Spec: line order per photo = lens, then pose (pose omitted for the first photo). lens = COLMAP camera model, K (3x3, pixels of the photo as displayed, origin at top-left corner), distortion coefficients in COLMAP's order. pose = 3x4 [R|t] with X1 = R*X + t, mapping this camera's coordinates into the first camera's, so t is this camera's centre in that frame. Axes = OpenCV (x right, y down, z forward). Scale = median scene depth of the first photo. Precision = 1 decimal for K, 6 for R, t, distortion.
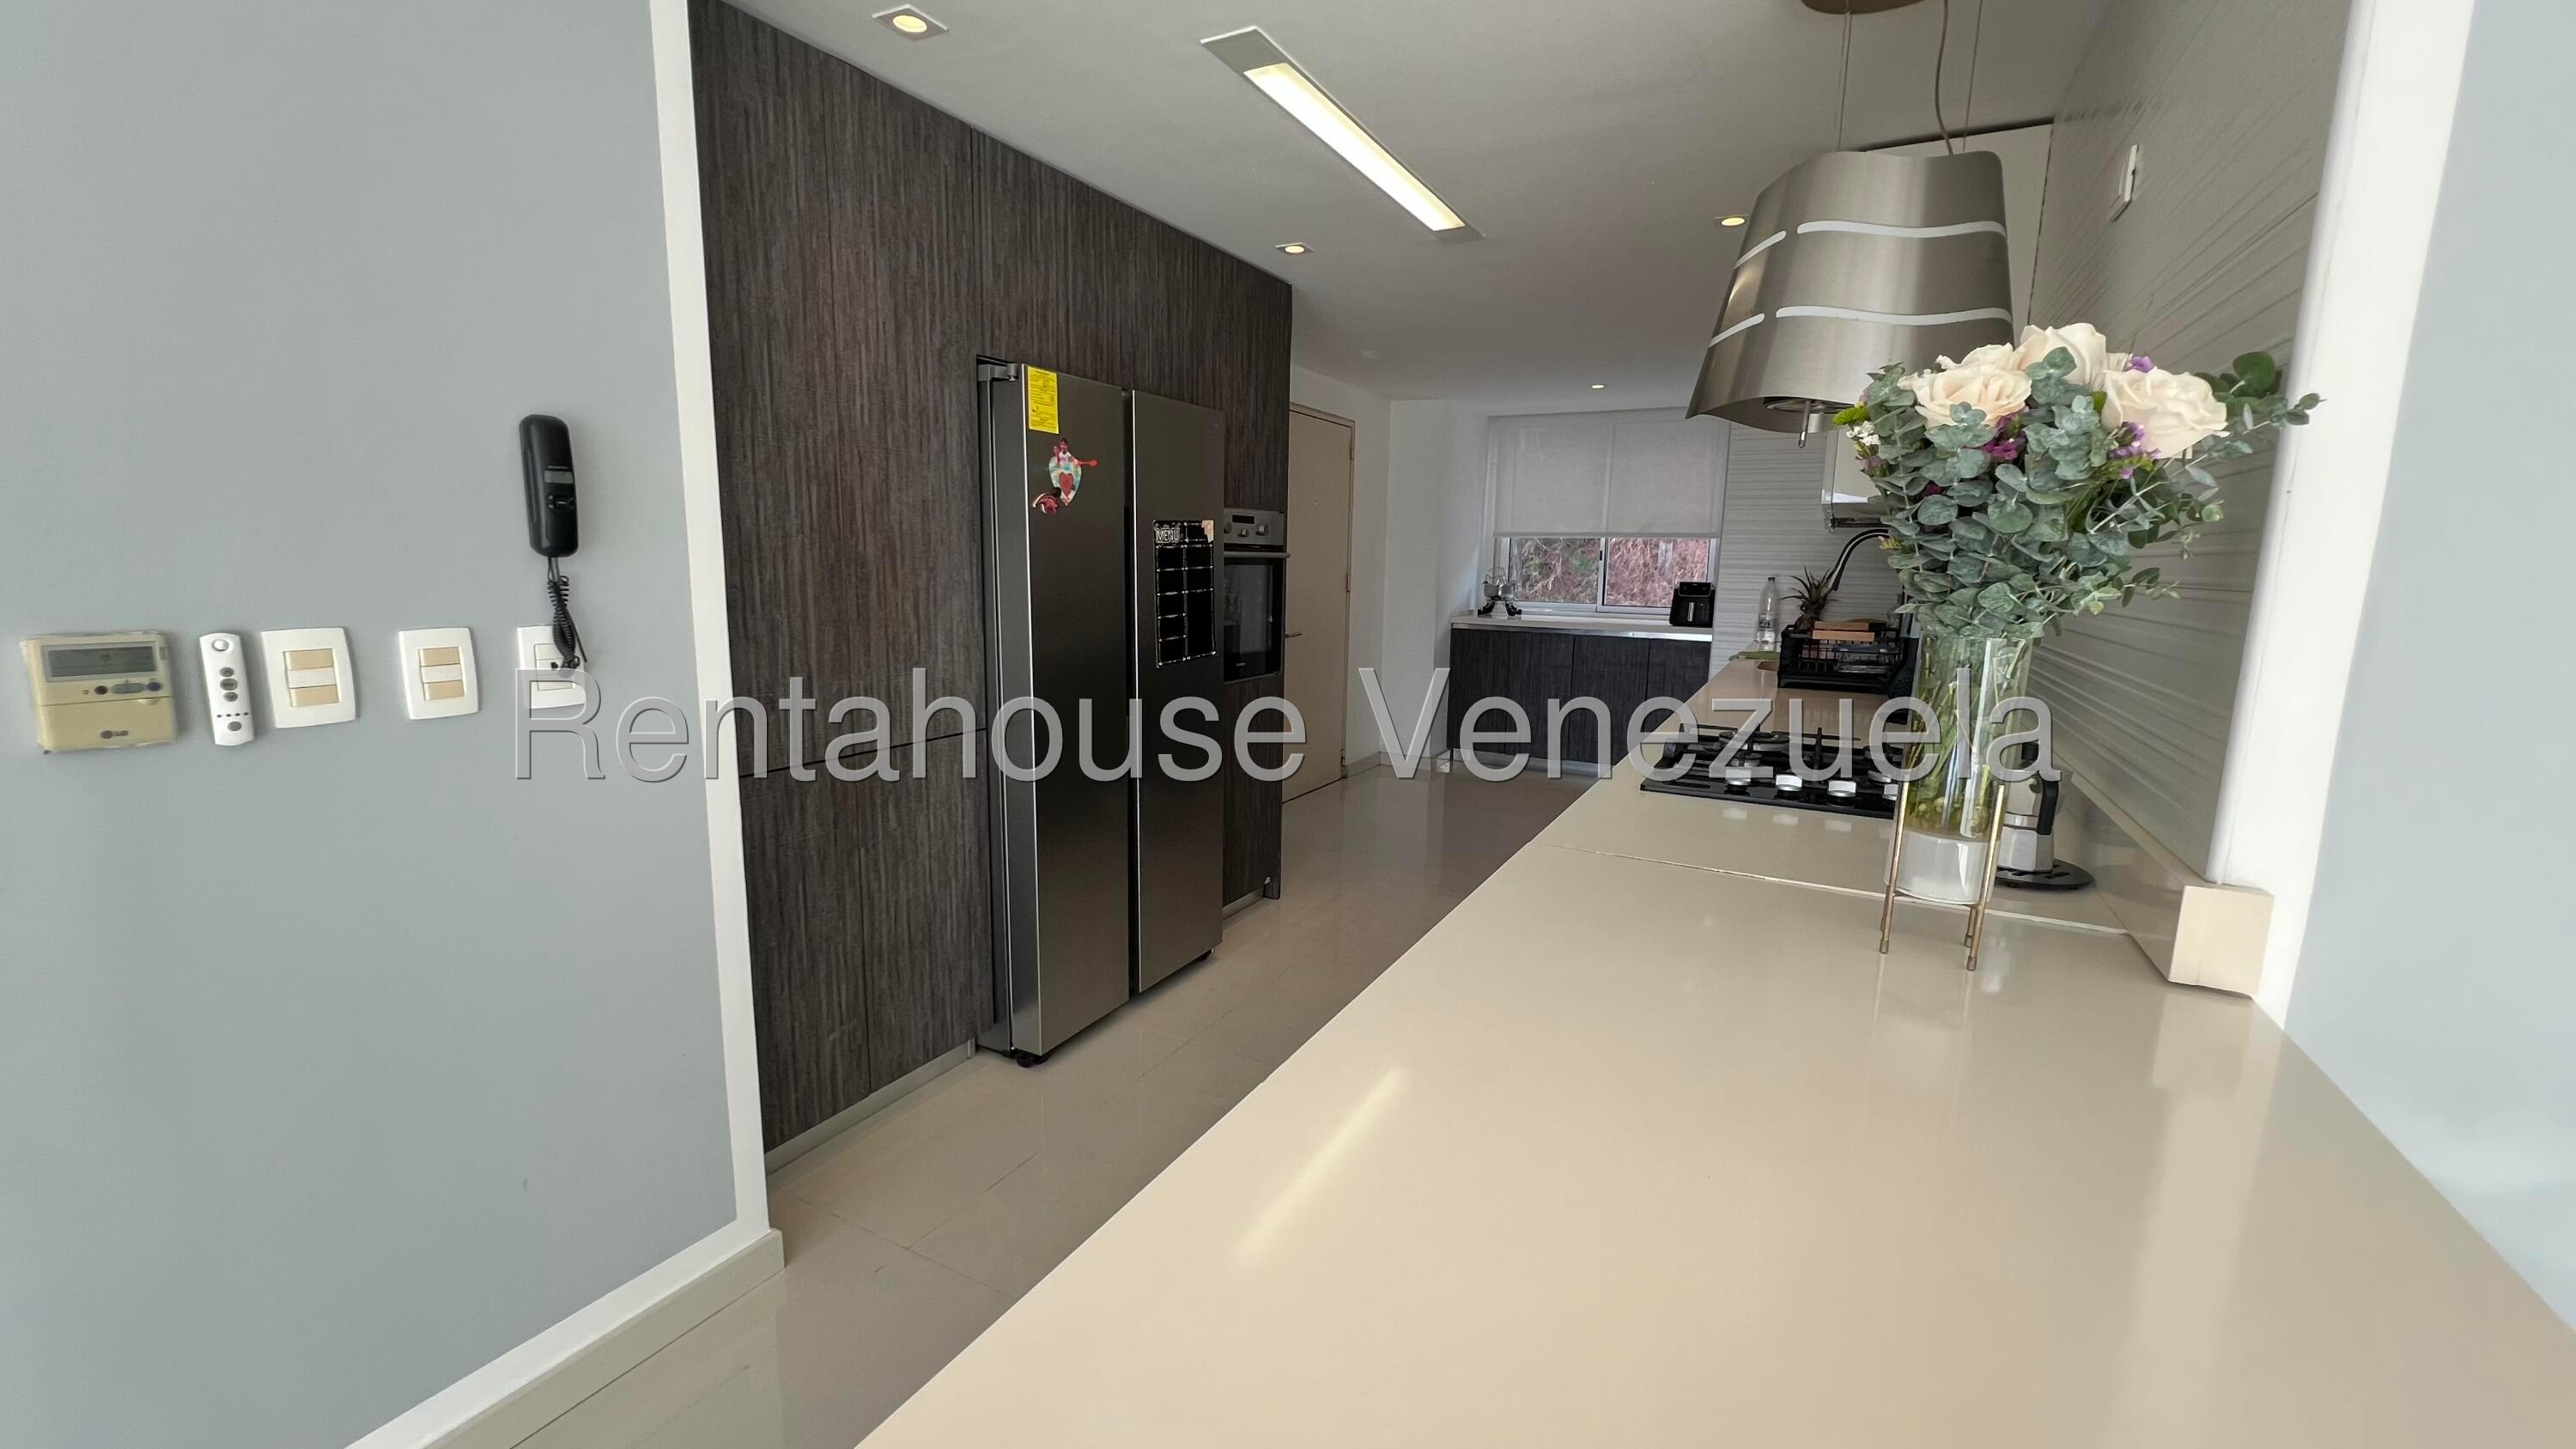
lens RADIAL K [[1026.0, 0, 1283.4], [0, 1026.0, 719.9], [0, 0, 1]] dist [-0.008175, -0.000238]
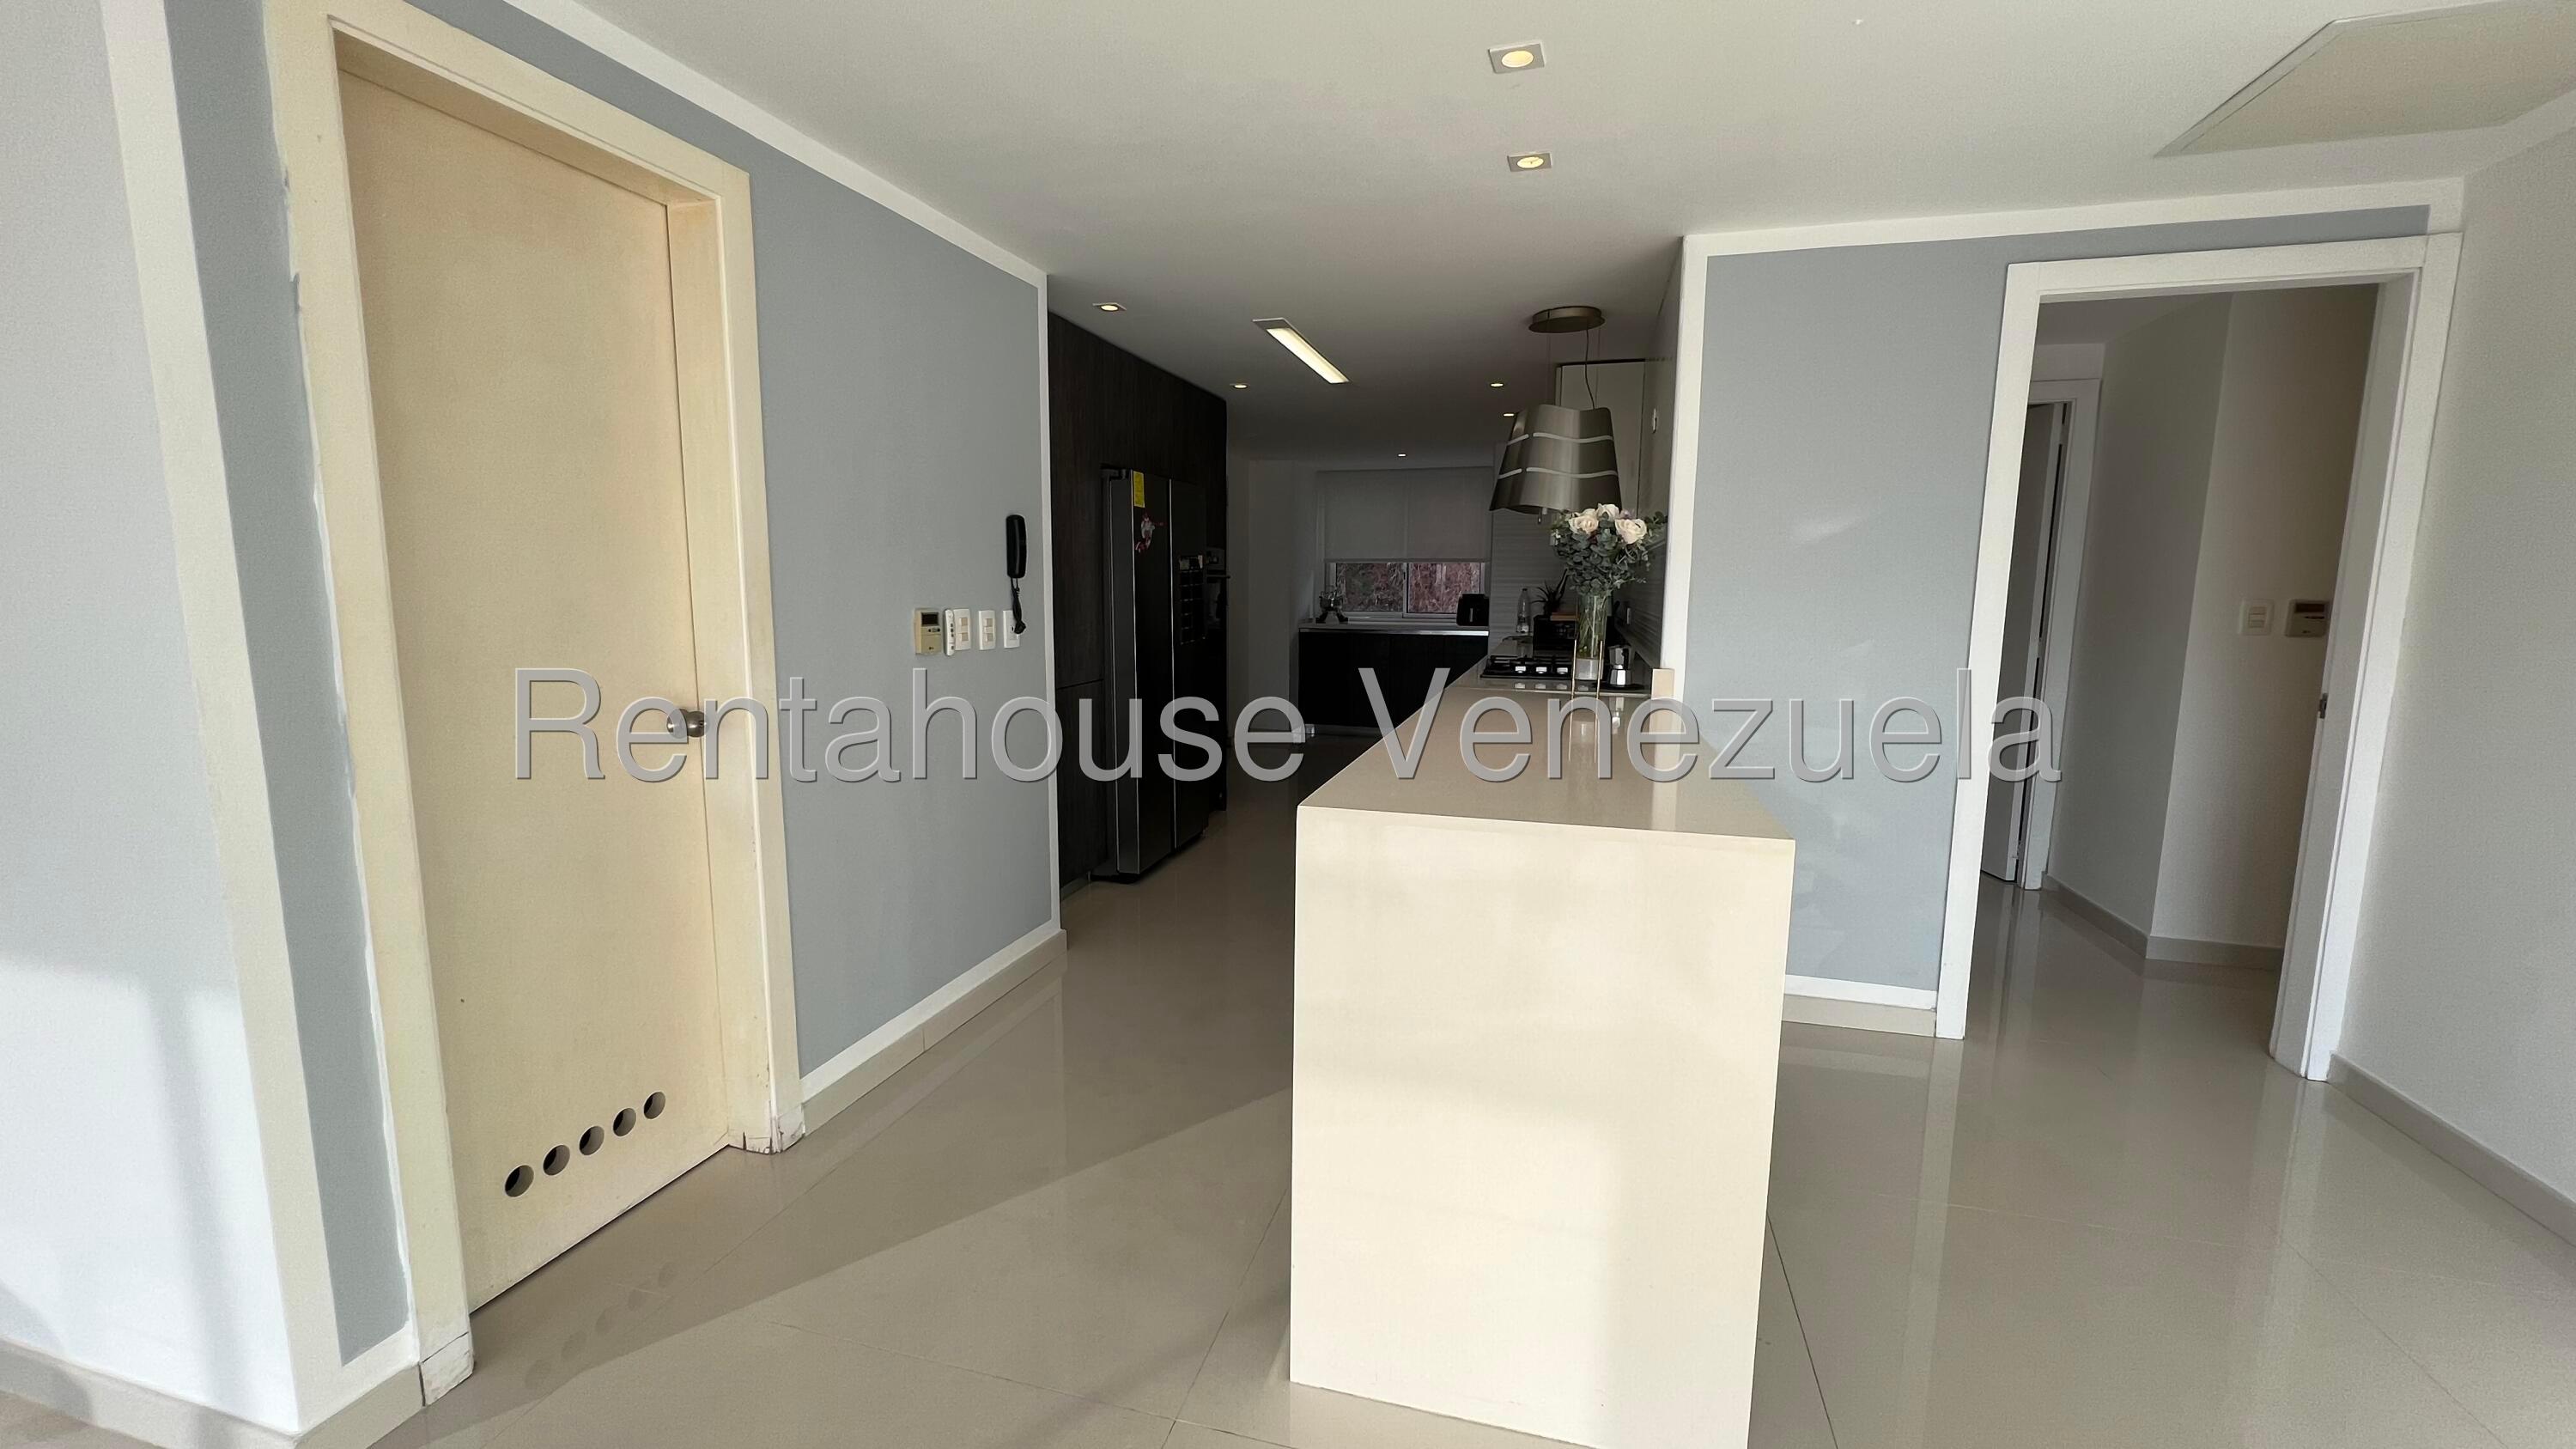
lens RADIAL K [[1026.0, 0, 1283.4], [0, 1026.0, 719.9], [0, 0, 1]] dist [-0.008175, -0.000238]
pose [[0.976504, -0.041063, 0.211552, -0.388452], [0.045966, 0.998775, -0.018309, 0.129360], [-0.210542, 0.027603, 0.977195, -0.775436]]
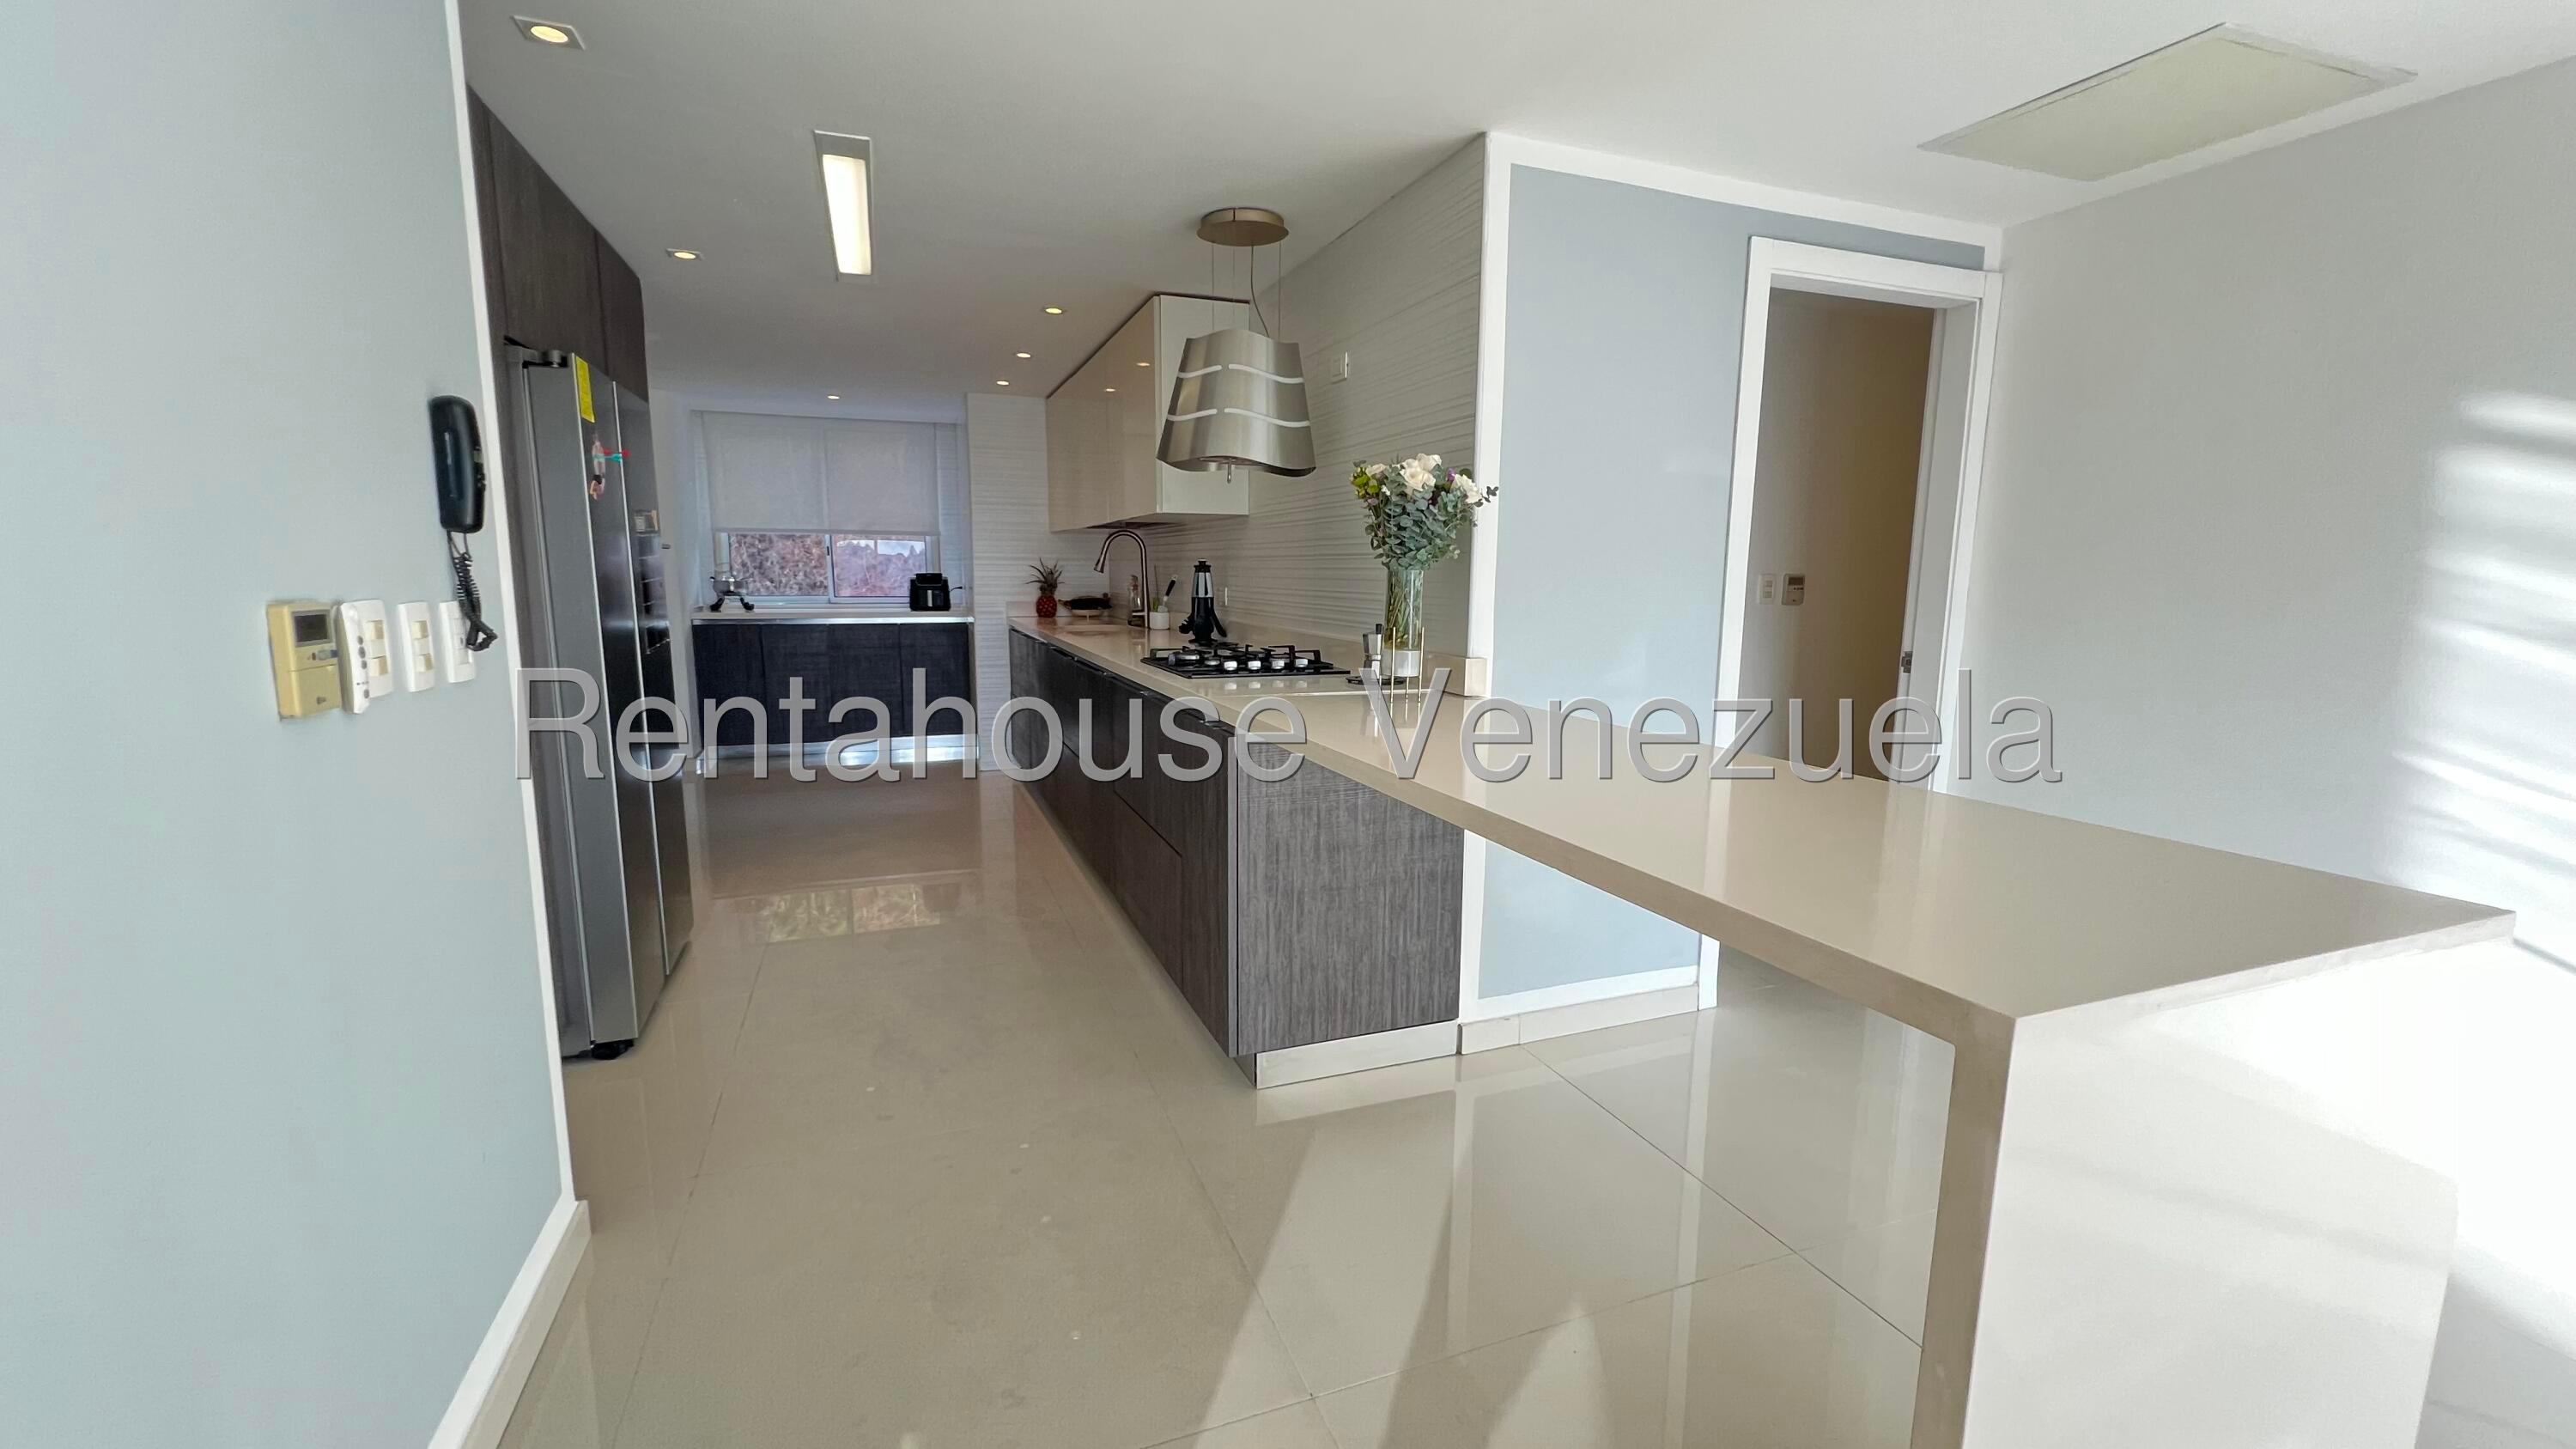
lens RADIAL K [[1026.8, 0, 1283.4], [0, 1026.8, 717.7], [0, 0, 1]] dist [0.001075, -0.000033]
pose [[0.651280, -0.120859, 0.749151, -0.598333], [0.122722, 0.991015, 0.053190, 0.043586], [-0.748848, 0.057296, 0.660260, -0.179088]]
